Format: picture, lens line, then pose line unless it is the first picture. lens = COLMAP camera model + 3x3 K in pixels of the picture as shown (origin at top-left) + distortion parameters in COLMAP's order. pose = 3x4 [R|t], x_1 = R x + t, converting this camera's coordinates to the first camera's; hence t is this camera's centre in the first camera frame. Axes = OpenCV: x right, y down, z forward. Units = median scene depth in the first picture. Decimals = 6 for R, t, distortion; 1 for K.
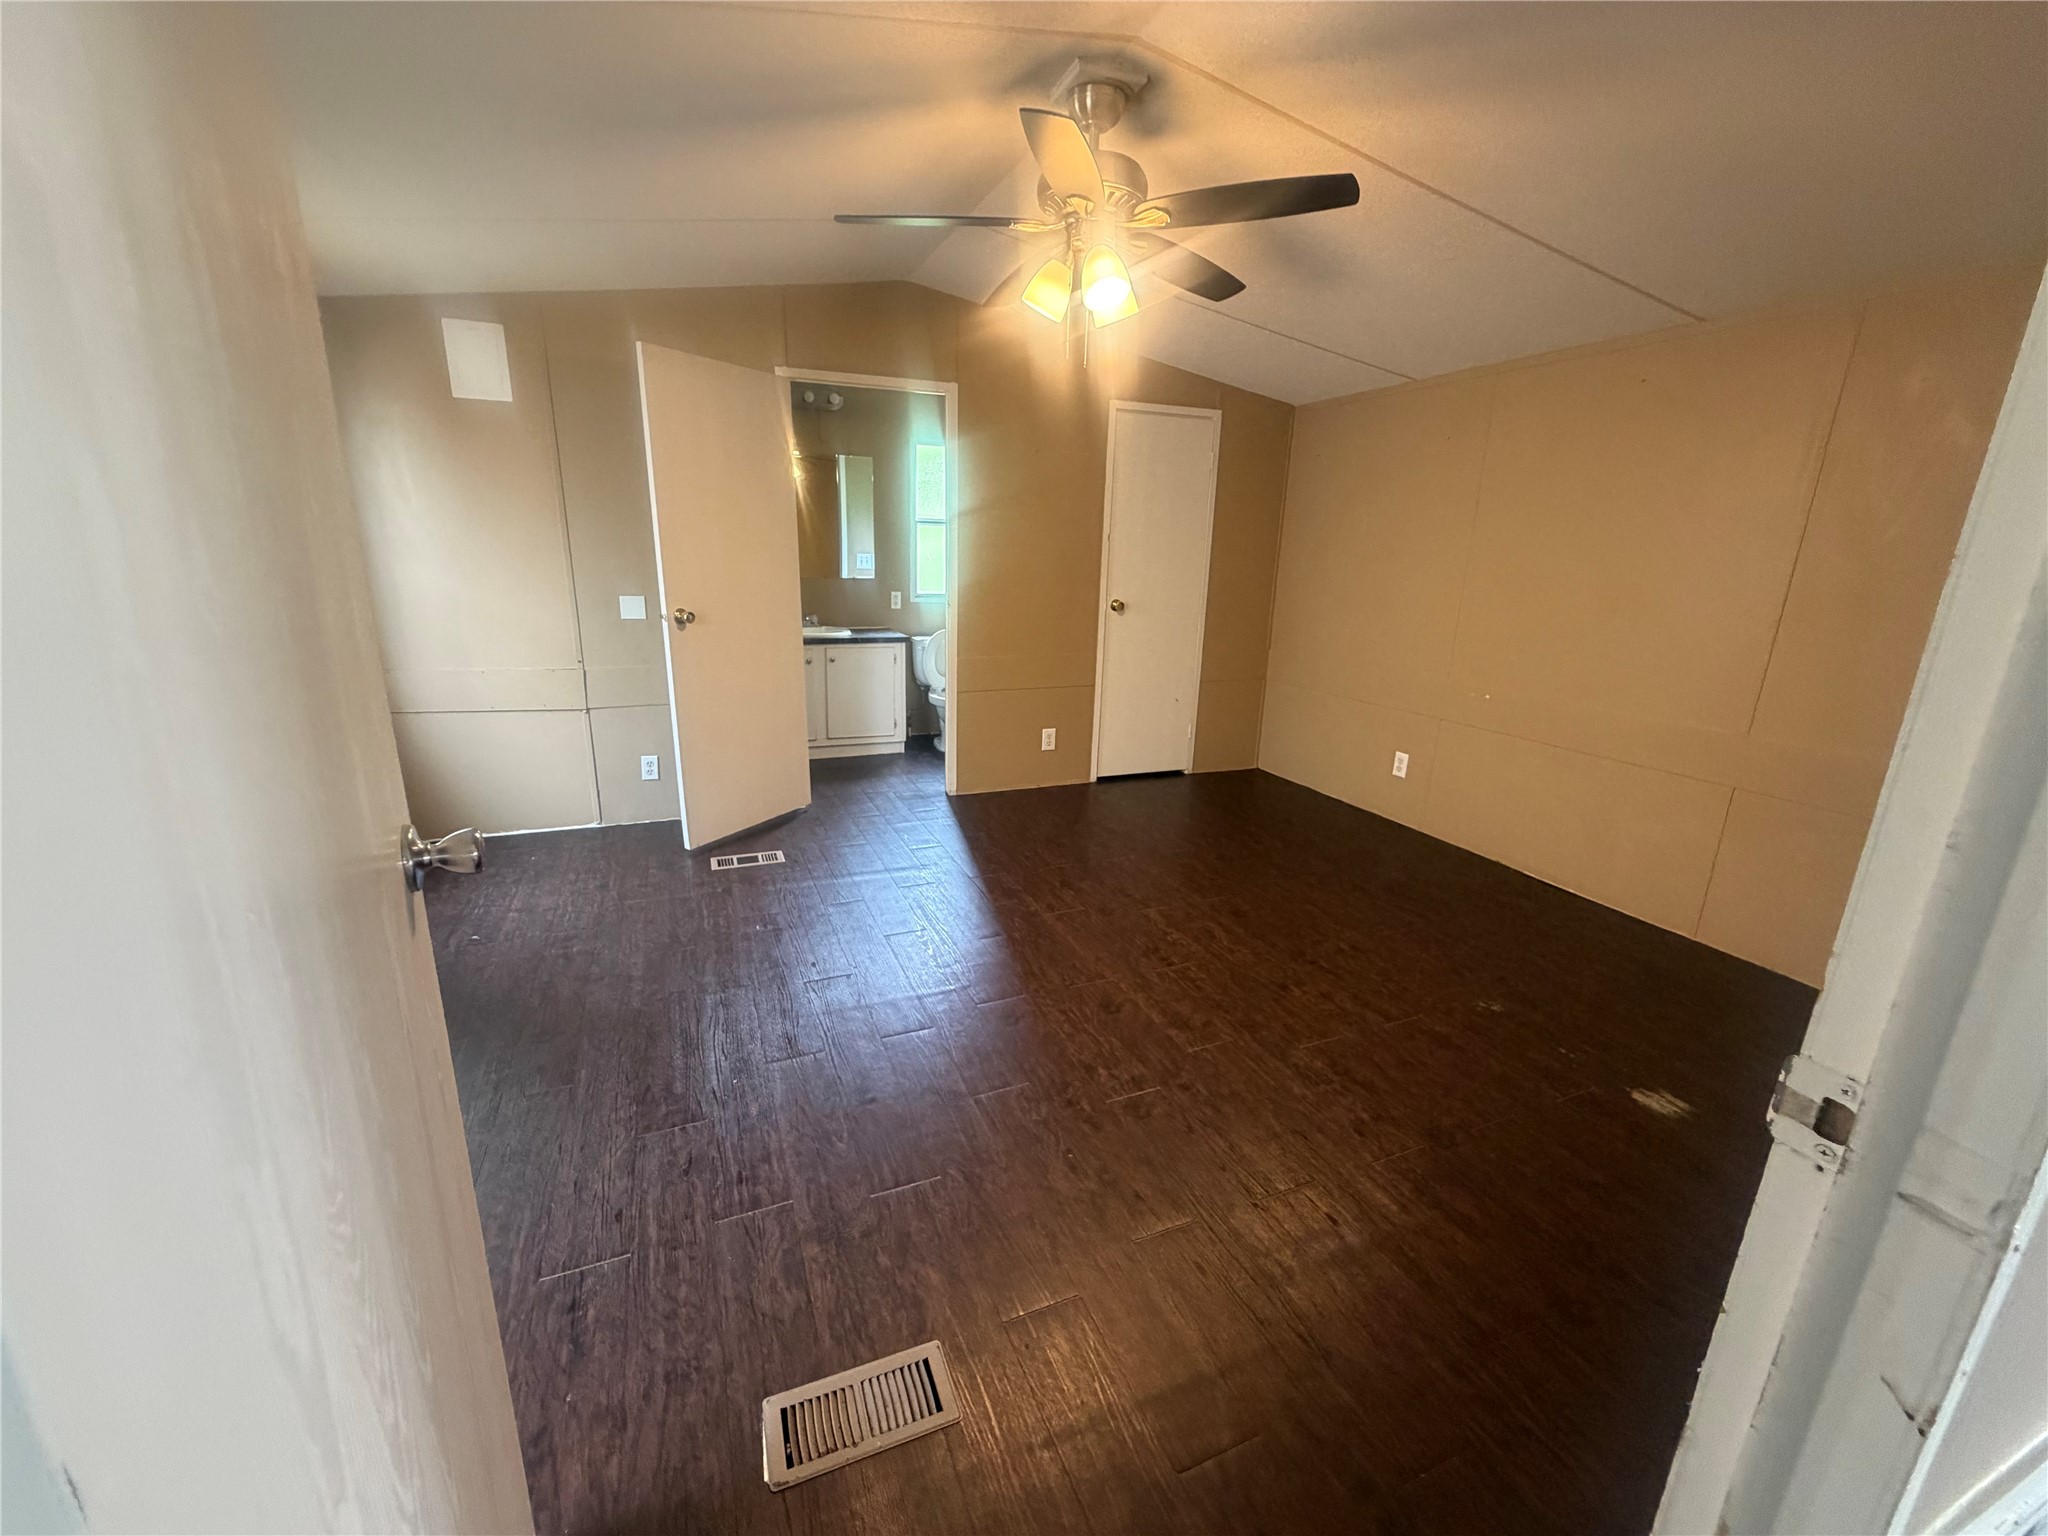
lens RADIAL K [[814.4, 0, 1020.8], [0, 814.4, 767.3], [0, 0, 1]] dist [-0.000020, 0.000316]
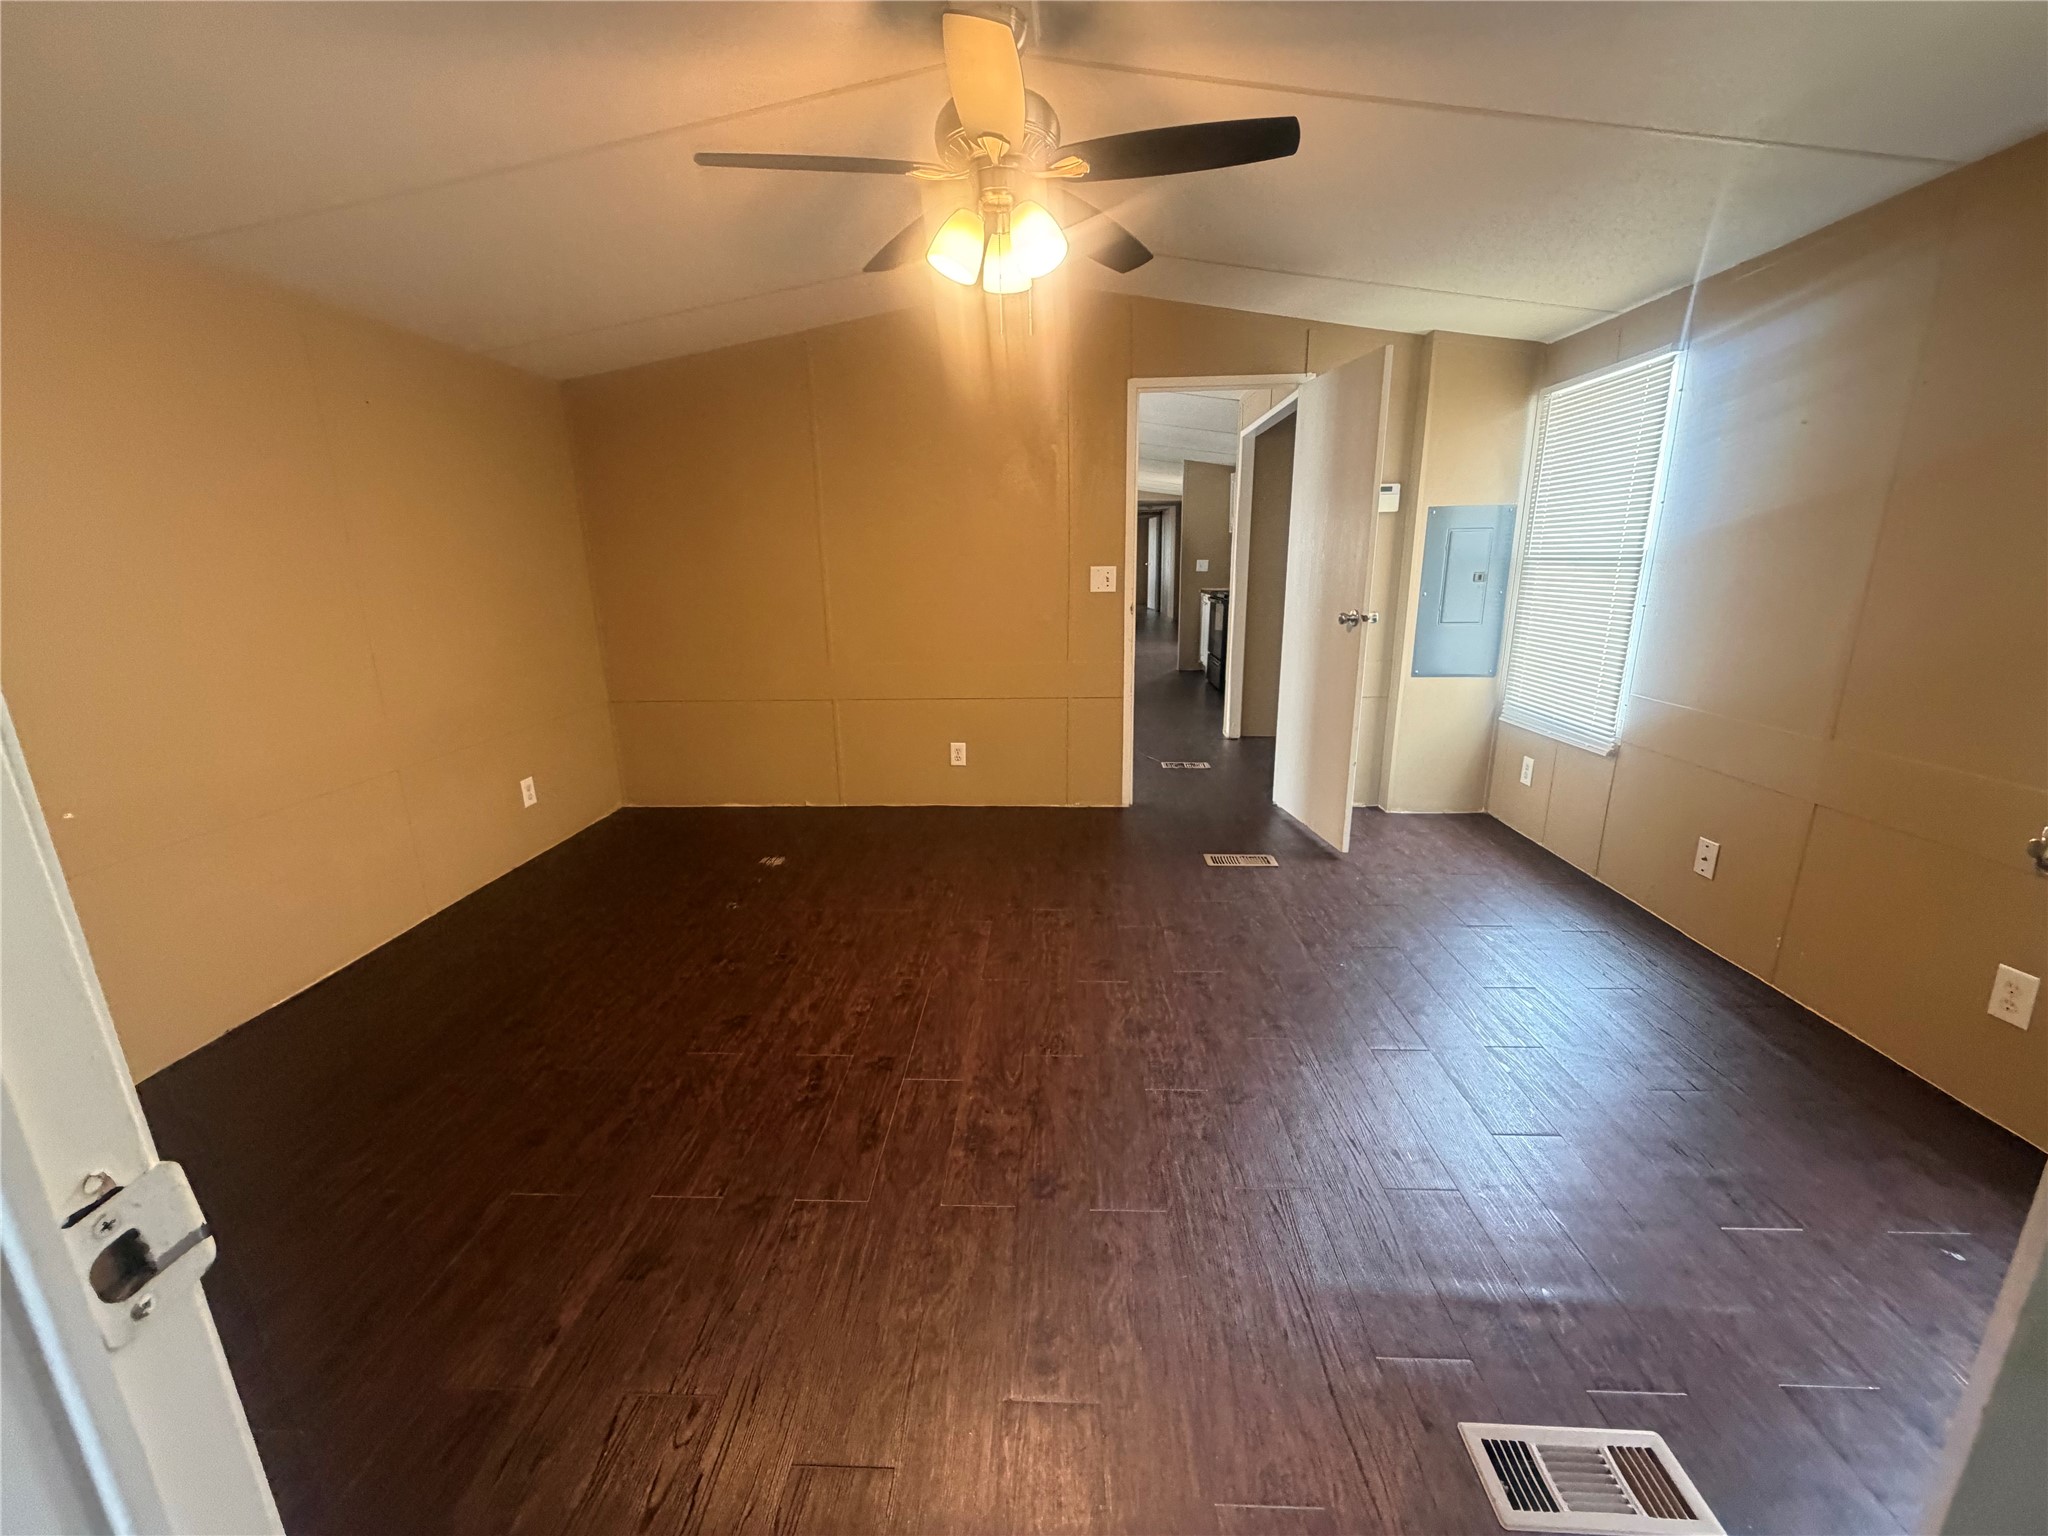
lens RADIAL K [[814.4, 0, 1024.8], [0, 814.4, 765.7], [0, 0, 1]] dist [-0.000020, 0.000316]
pose [[-0.905852, -0.110336, 0.408971, -0.271058], [0.110628, 0.870349, 0.479847, -0.379334], [-0.408893, 0.479914, -0.776202, 1.433329]]
